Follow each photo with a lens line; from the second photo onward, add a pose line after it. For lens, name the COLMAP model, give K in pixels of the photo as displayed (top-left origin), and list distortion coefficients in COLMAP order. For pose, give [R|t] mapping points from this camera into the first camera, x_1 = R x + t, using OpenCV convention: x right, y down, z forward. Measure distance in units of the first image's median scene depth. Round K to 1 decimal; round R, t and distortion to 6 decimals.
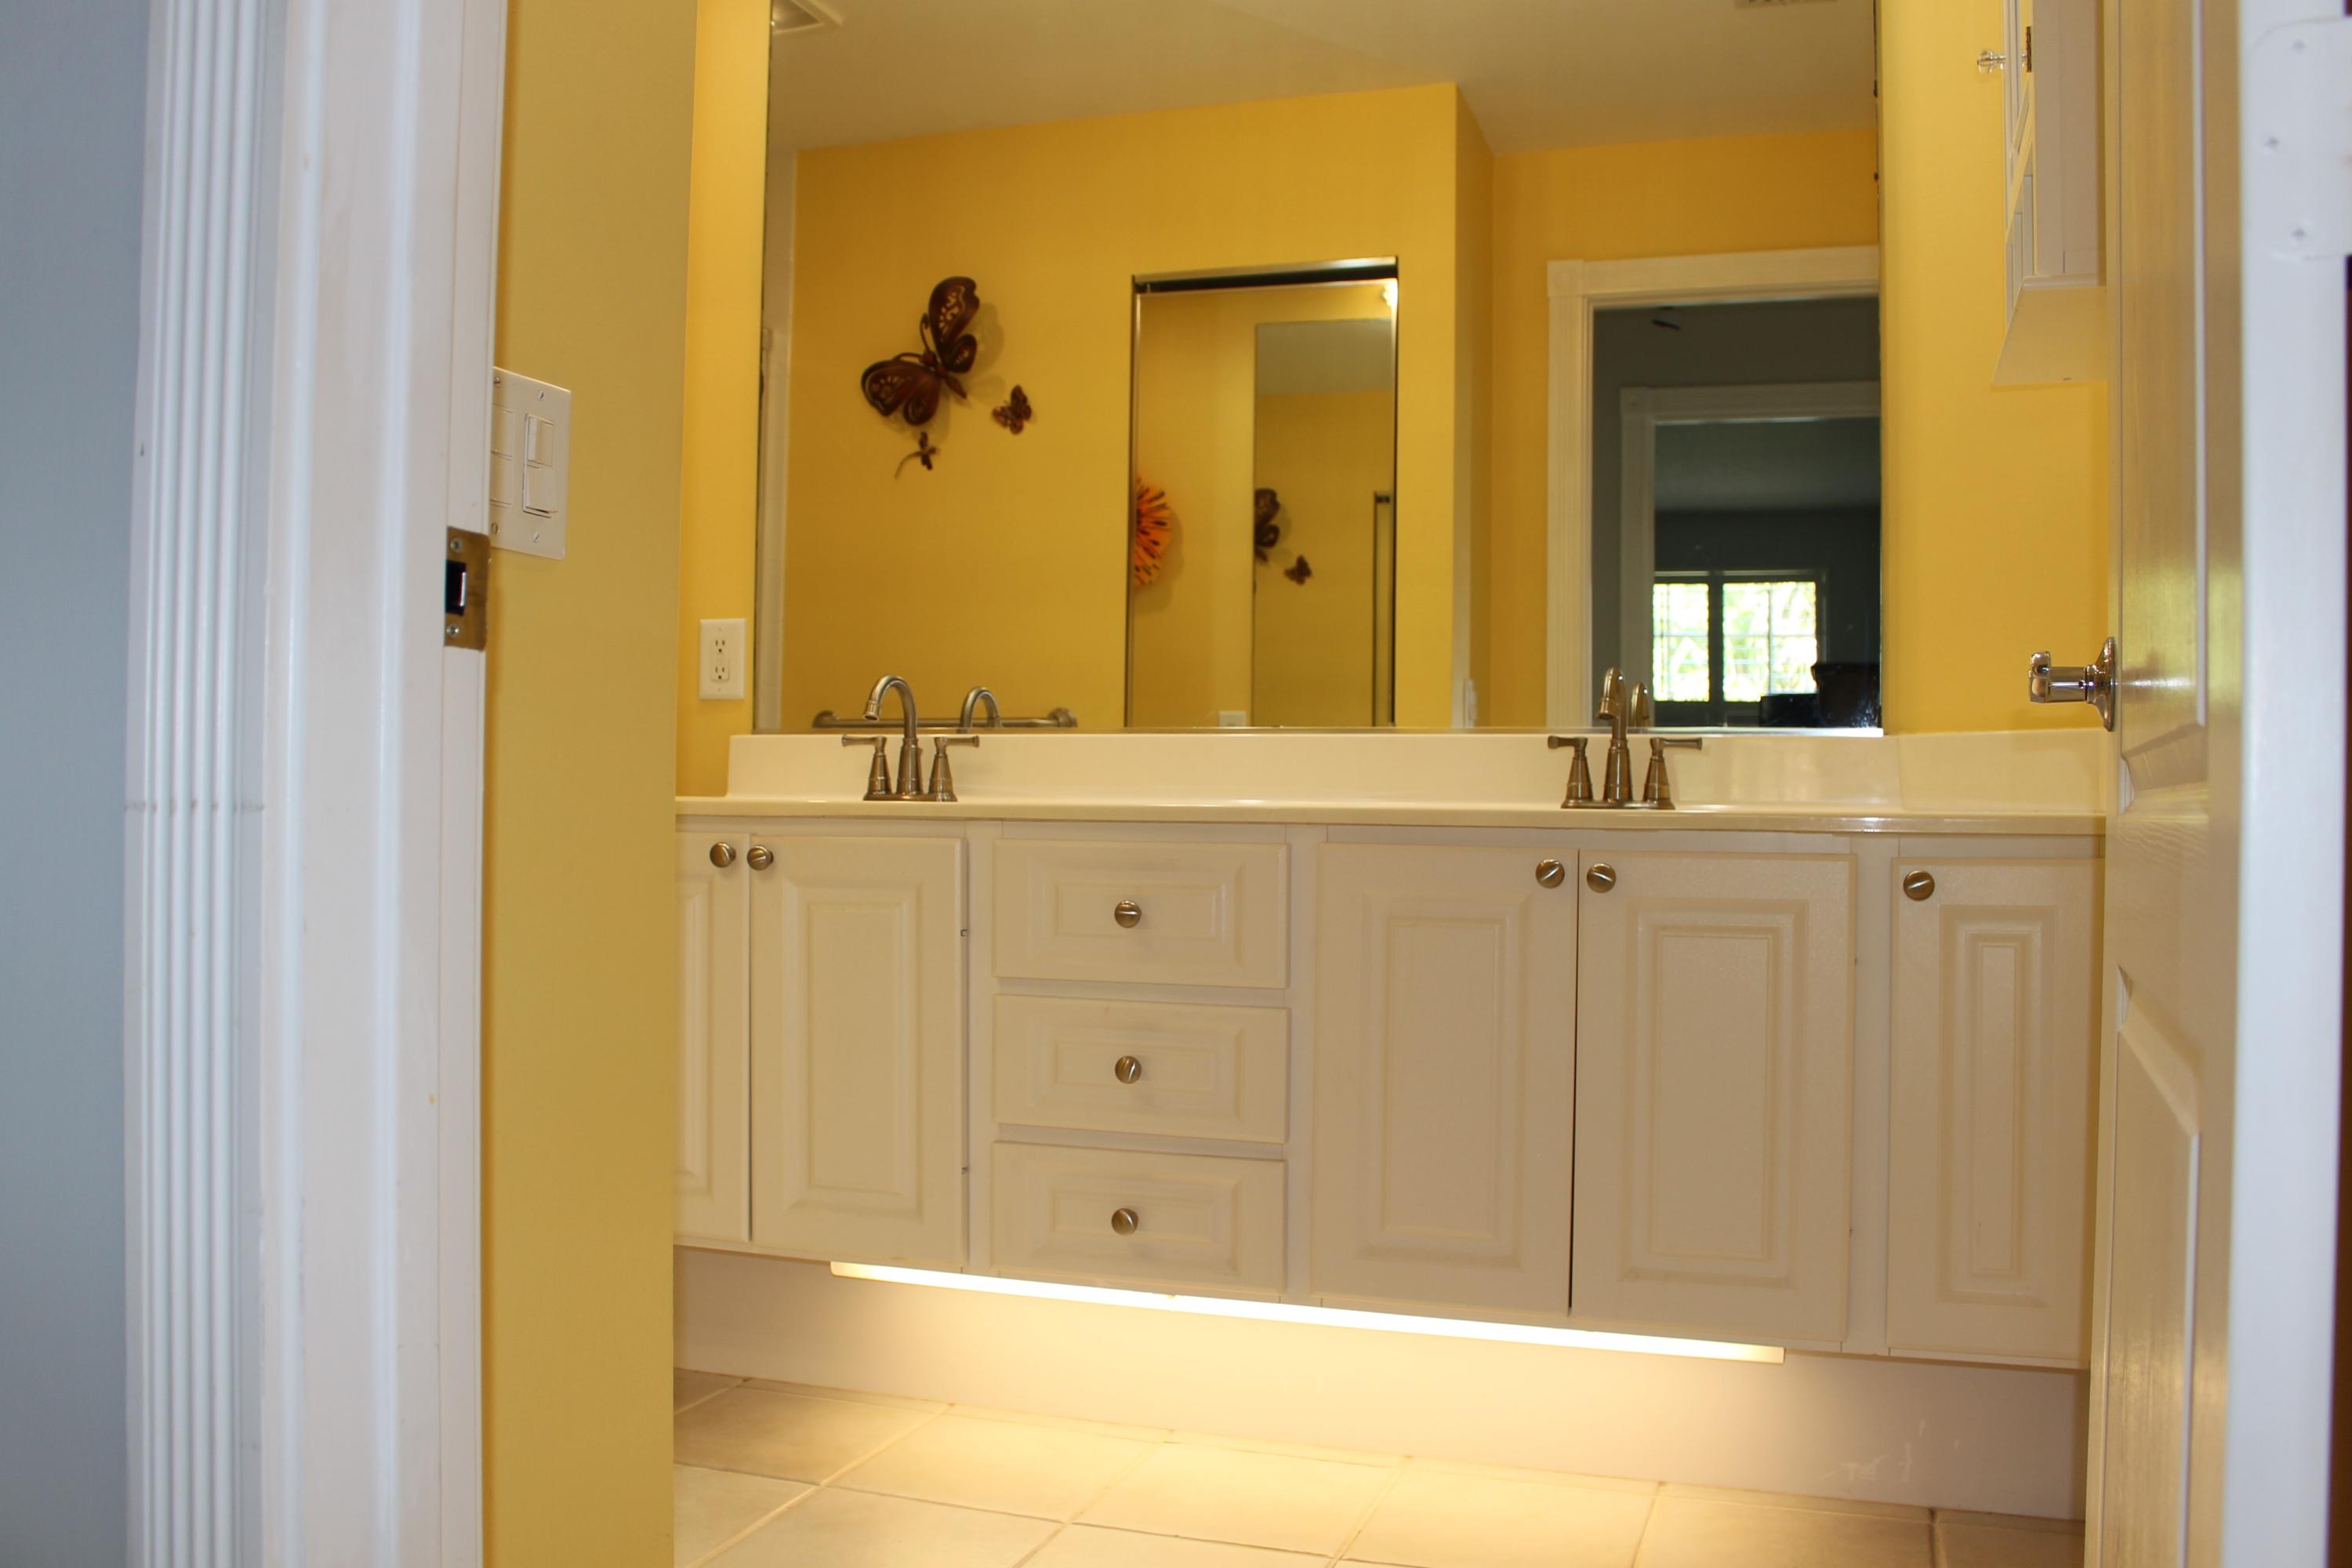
lens RADIAL K [[2009.7, 0, 1168.8], [0, 2009.7, 798.0], [0, 0, 1]] dist [-0.141979, 0.115175]
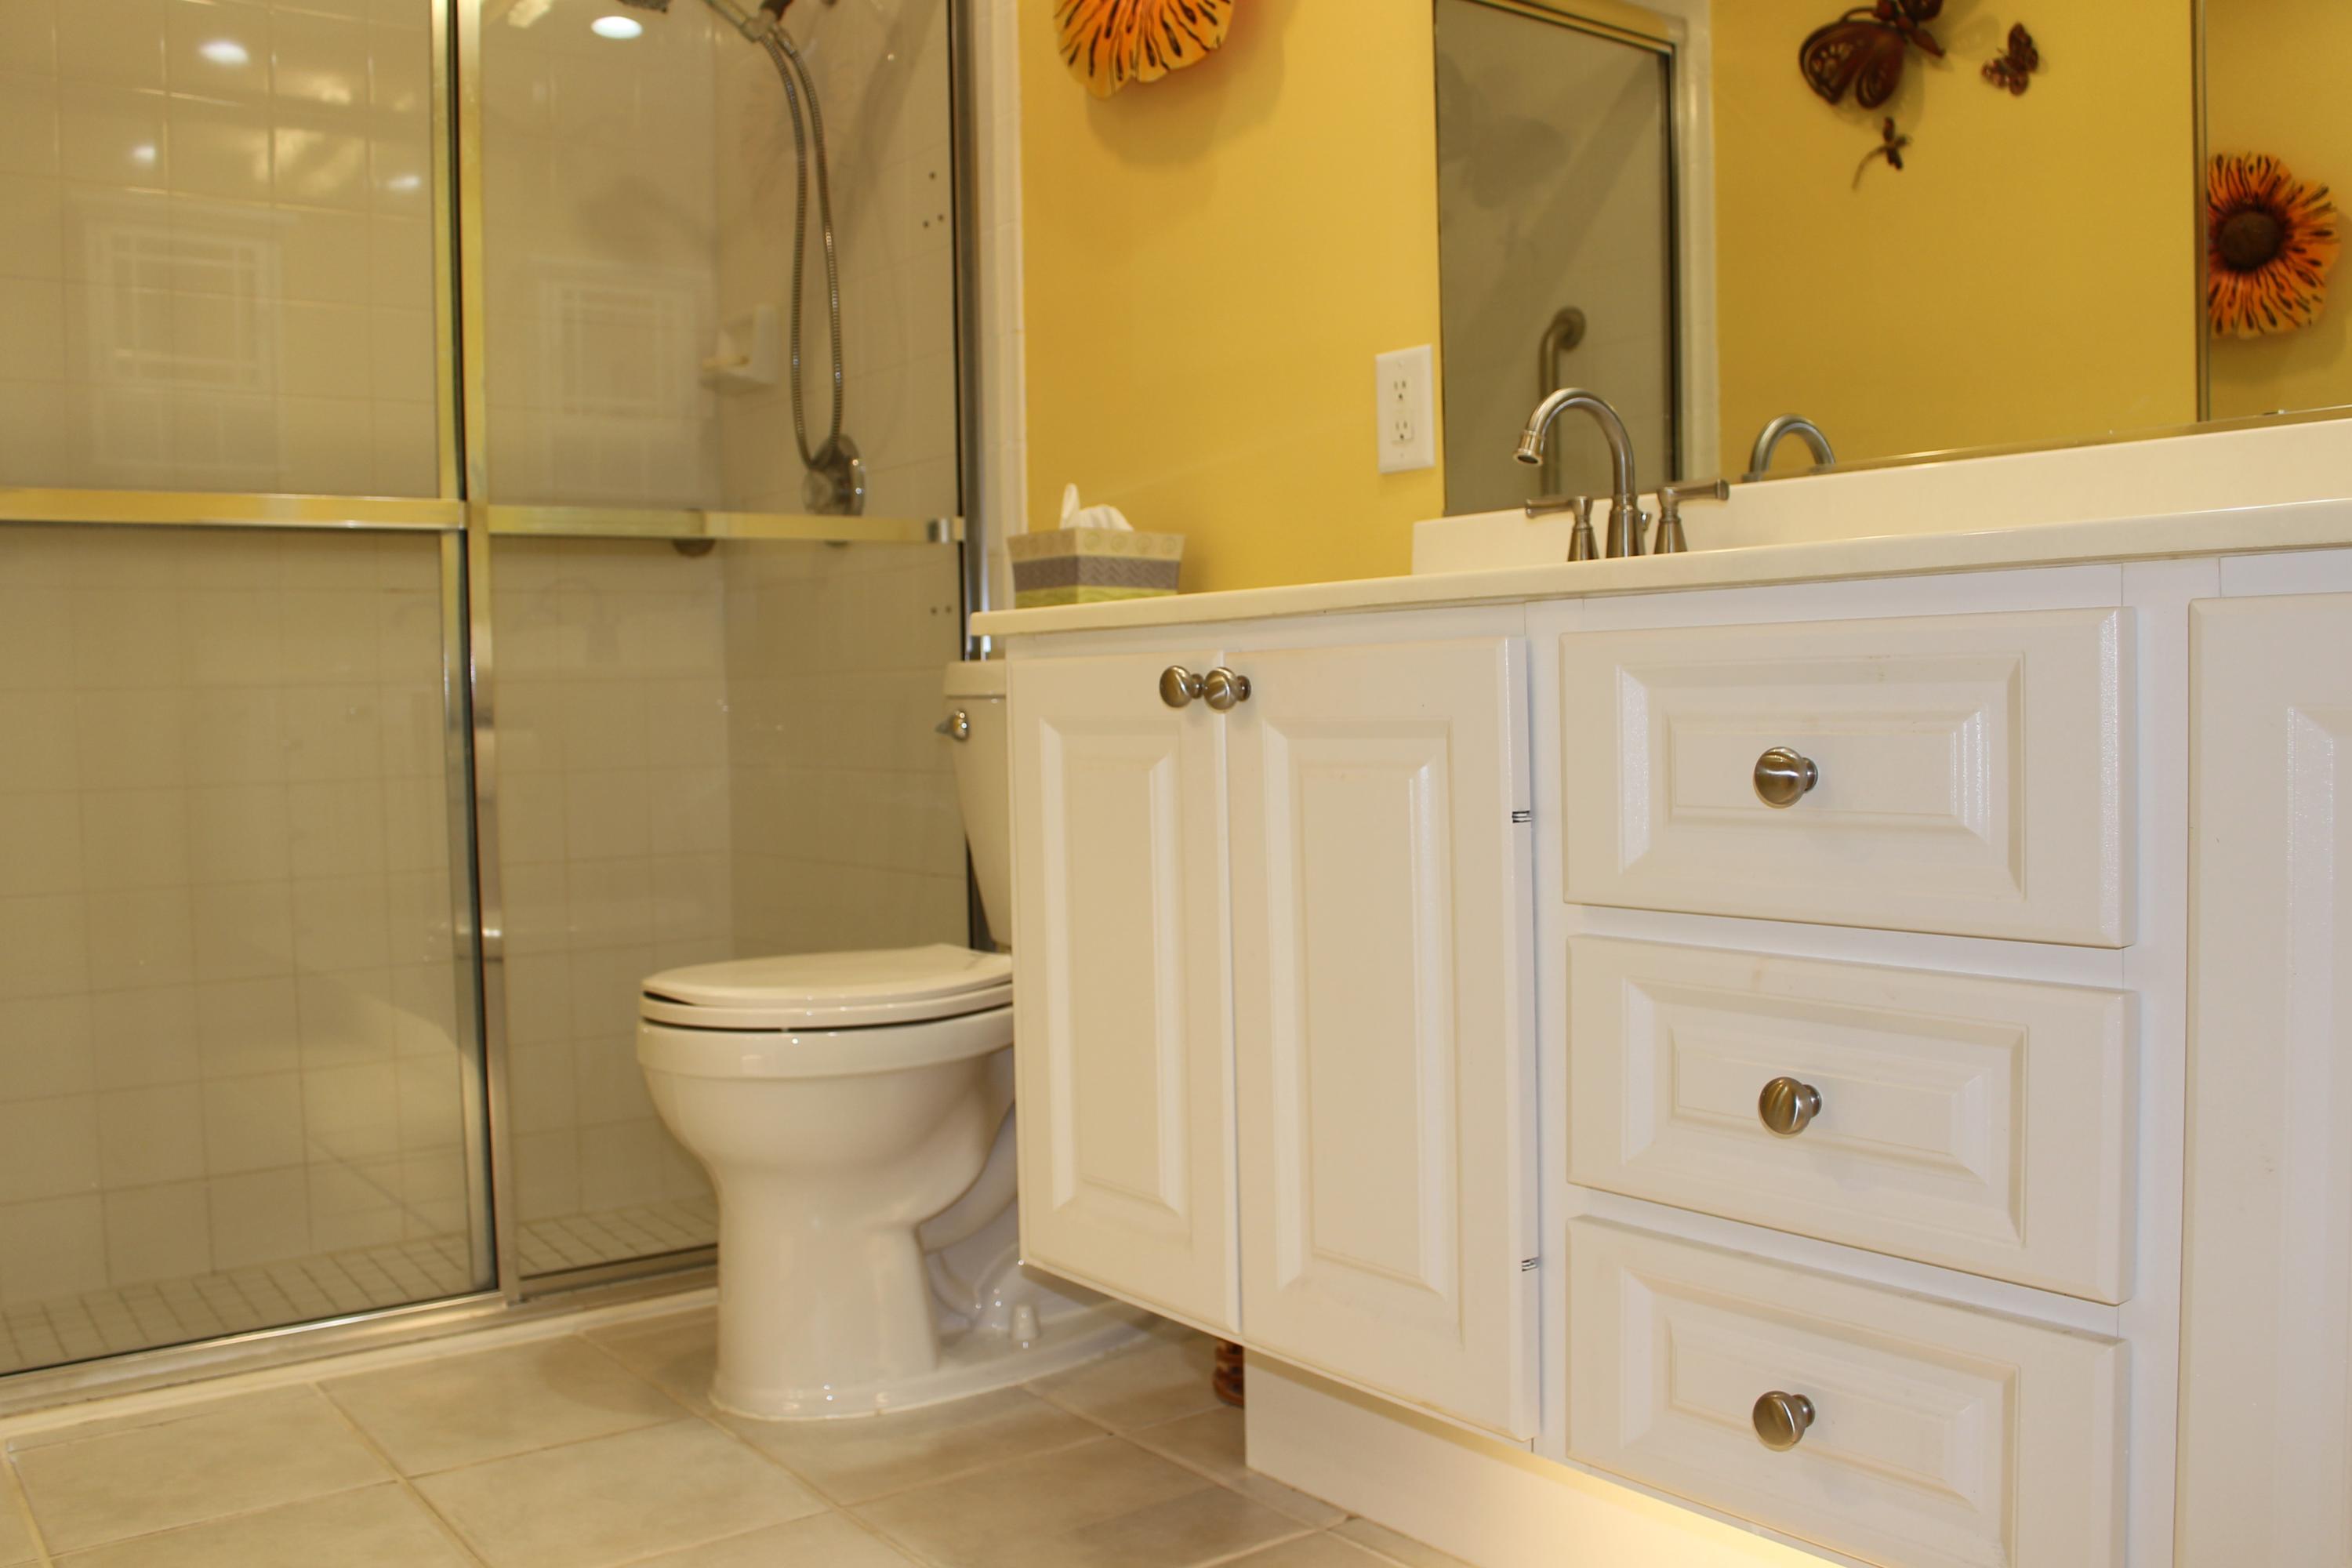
lens RADIAL K [[2041.9, 0, 1176.0], [0, 2041.9, 784.0], [0, 0, 1]] dist [-0.179272, 0.182235]
pose [[0.822893, -0.006613, -0.568157, 0.066486], [0.032937, 0.998806, 0.036078, 0.019496], [0.567241, -0.048402, 0.822129, 0.272317]]
